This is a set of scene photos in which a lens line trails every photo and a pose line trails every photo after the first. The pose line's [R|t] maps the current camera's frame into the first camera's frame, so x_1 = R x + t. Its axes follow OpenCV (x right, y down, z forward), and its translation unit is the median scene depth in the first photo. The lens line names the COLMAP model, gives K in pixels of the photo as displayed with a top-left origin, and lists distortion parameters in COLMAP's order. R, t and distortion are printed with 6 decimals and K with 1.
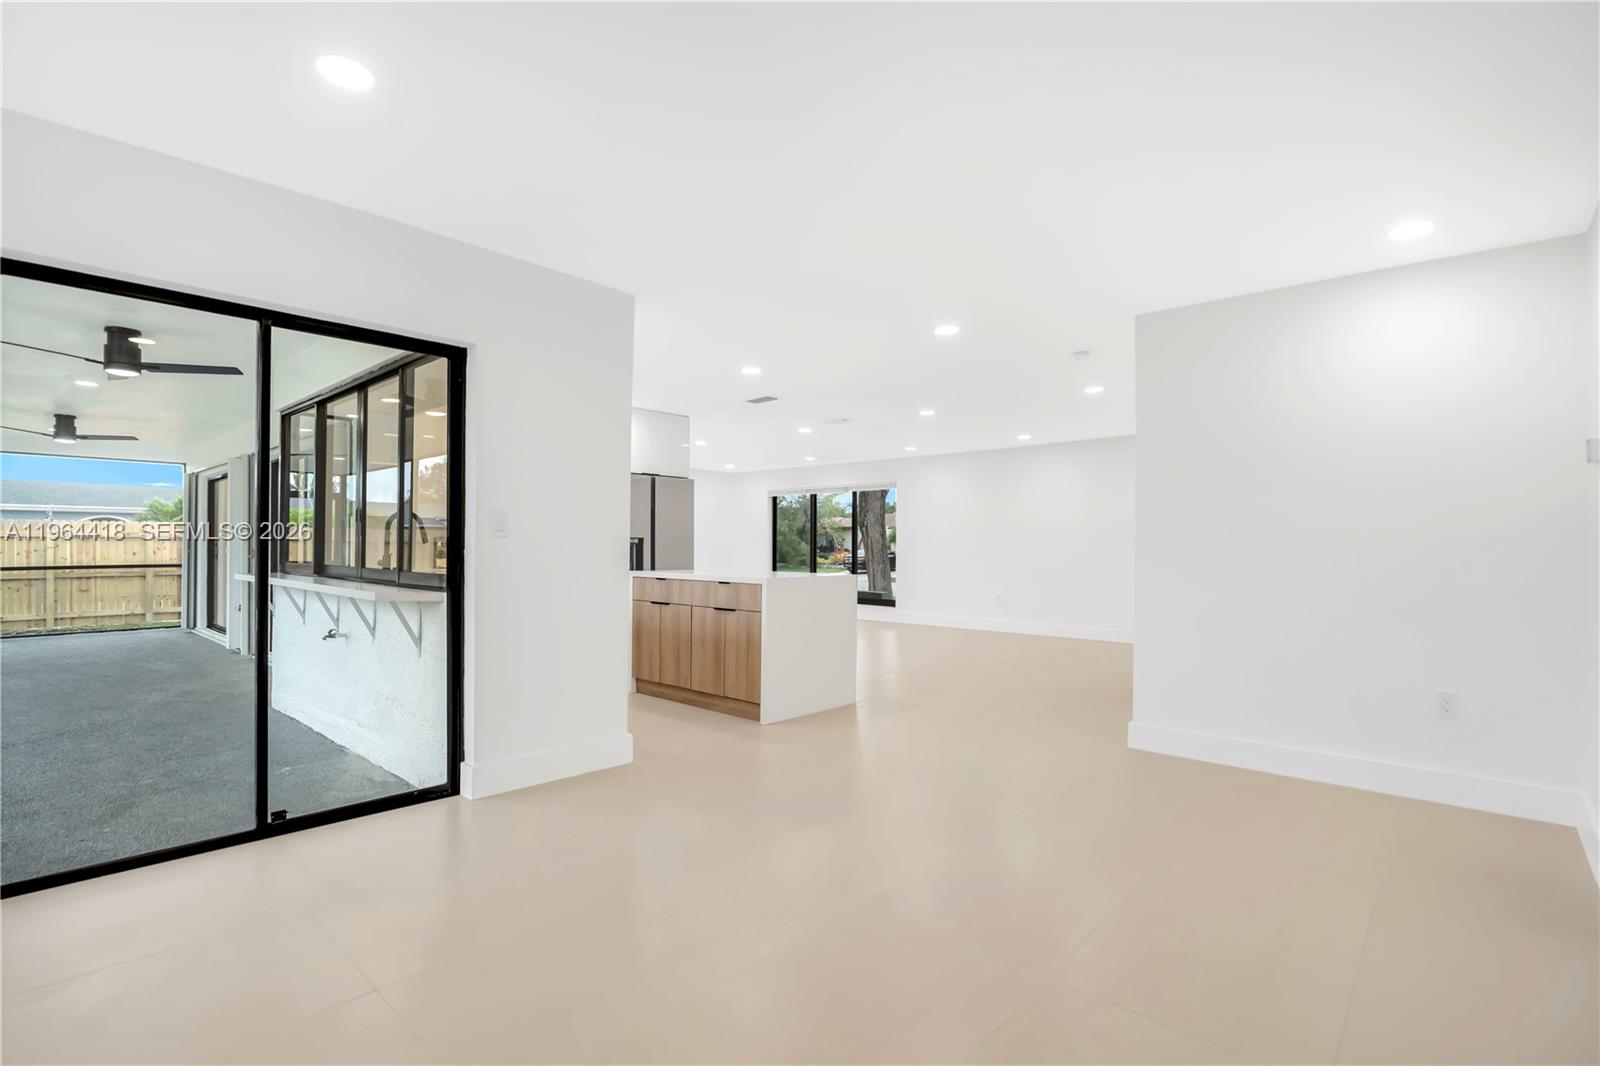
lens RADIAL K [[765.7, 0, 800.0], [0, 765.7, 533.0], [0, 0, 1]] dist [0.011259, -0.000040]
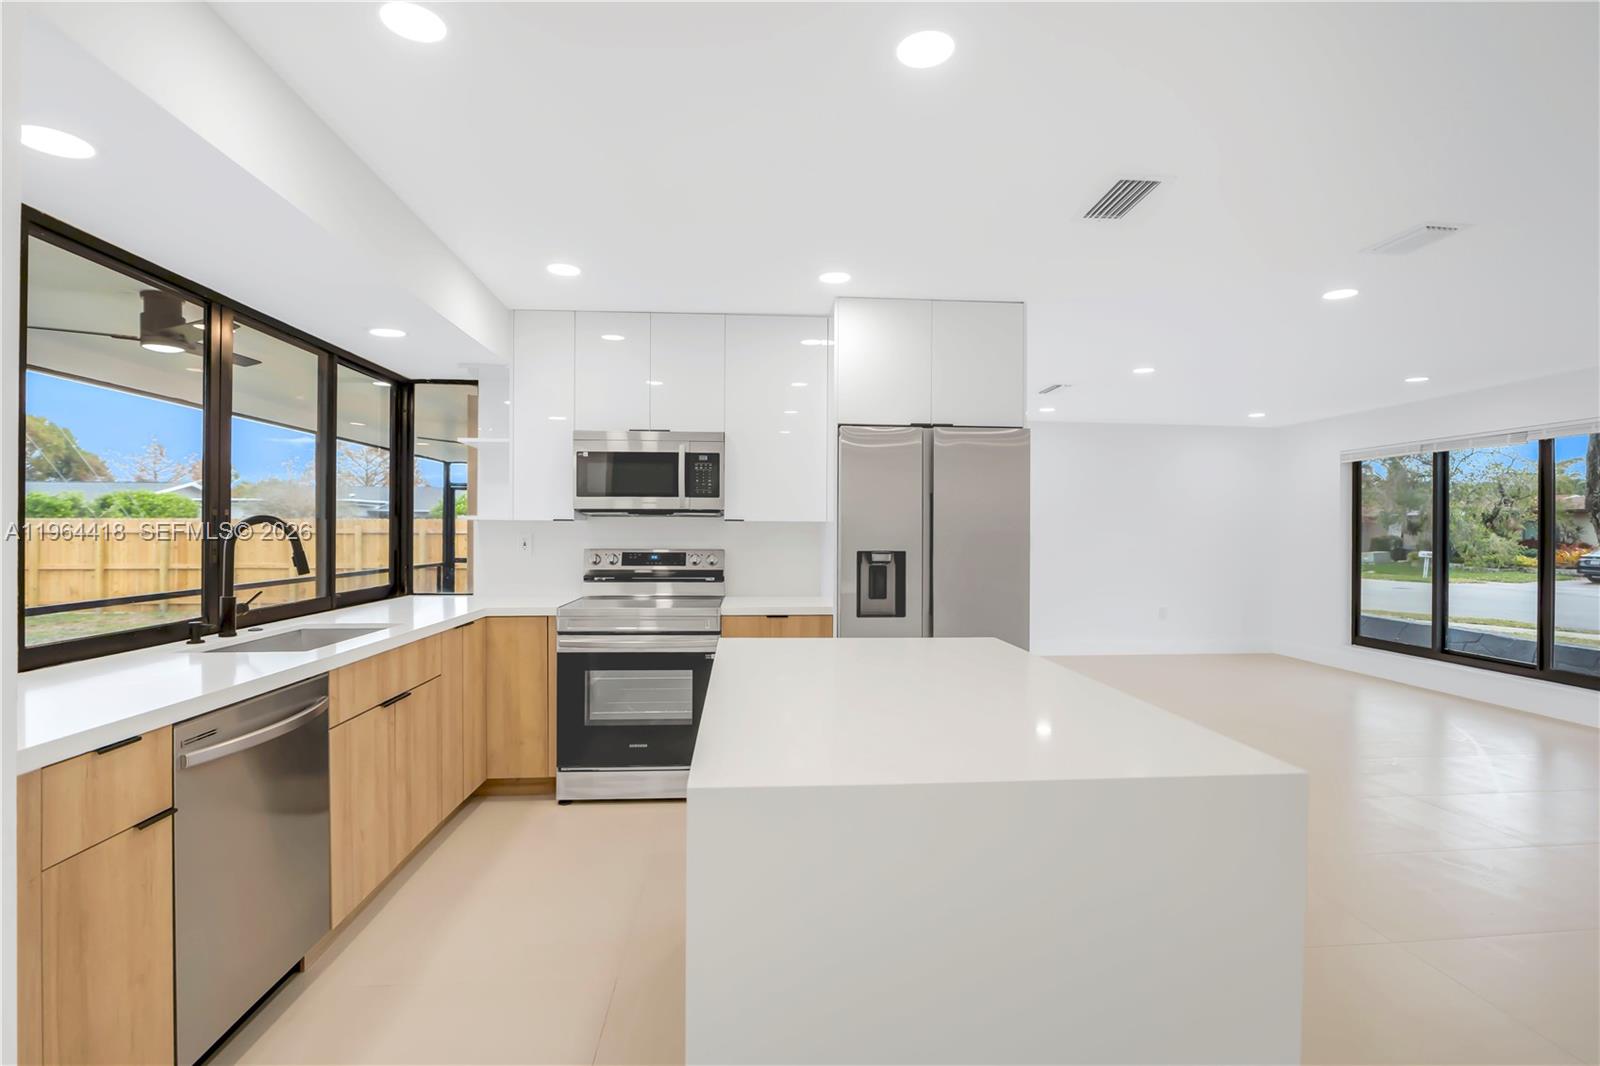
lens RADIAL K [[769.0, 0, 800.0], [0, 769.0, 533.0], [0, 0, 1]] dist [-0.012675, 0.000112]
pose [[0.731545, -0.000459, -0.681793, 0.076577], [0.010510, 0.999889, 0.010604, -0.009973], [0.681712, -0.014923, 0.731468, 0.499402]]
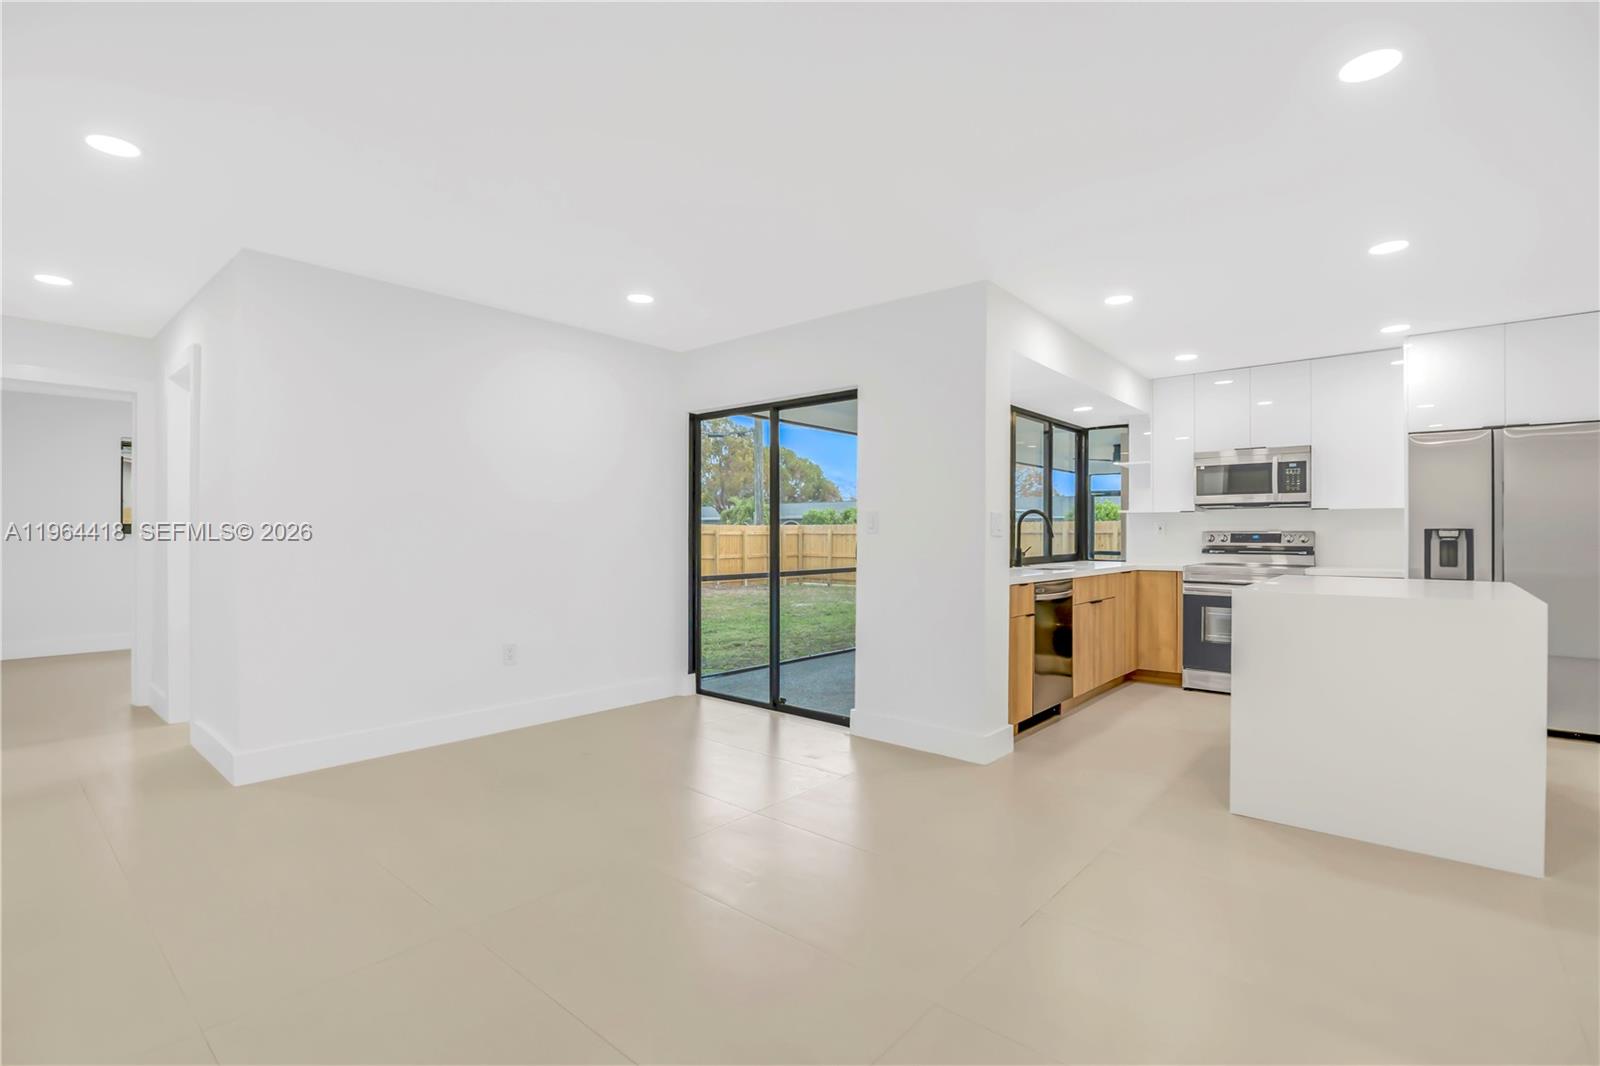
lens RADIAL K [[732.8, 0, 800.0], [0, 732.8, 533.0], [0, 0, 1]] dist [-0.029882, 0.000117]
pose [[0.029772, -0.007137, -0.999531, 0.318407], [0.015137, 0.999863, -0.006688, 0.004657], [0.999442, -0.014931, 0.029876, 0.362116]]
